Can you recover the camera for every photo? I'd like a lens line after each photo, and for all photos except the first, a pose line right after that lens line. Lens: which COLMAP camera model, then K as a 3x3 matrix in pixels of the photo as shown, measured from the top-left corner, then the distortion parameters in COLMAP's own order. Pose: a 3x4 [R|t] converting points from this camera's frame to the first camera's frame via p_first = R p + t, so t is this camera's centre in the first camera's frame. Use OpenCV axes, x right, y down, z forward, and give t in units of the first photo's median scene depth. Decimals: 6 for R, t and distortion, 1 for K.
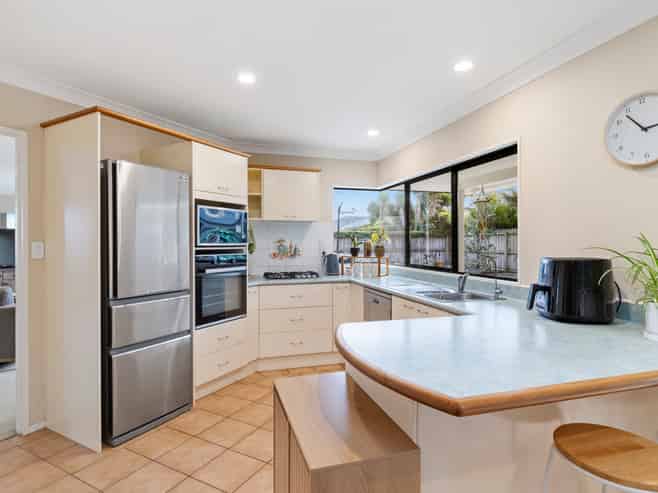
lens RADIAL K [[363.7, 0, 329.0], [0, 363.7, 246.5], [0, 0, 1]] dist [-0.000527, -0.000091]
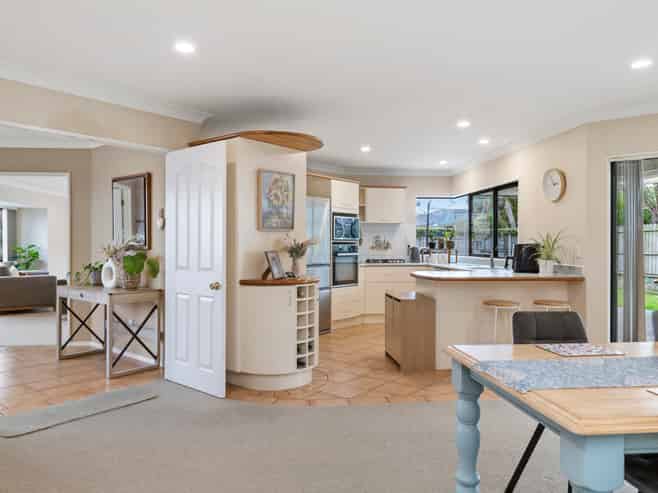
lens RADIAL K [[484.3, 0, 329.0], [0, 484.3, 246.5], [0, 0, 1]] dist [-0.000035, 0.000040]
pose [[0.982596, 0.003264, -0.185725, 0.033509], [-0.004048, 0.999984, -0.003840, 0.030943], [0.185710, 0.004525, 0.982594, -0.957739]]
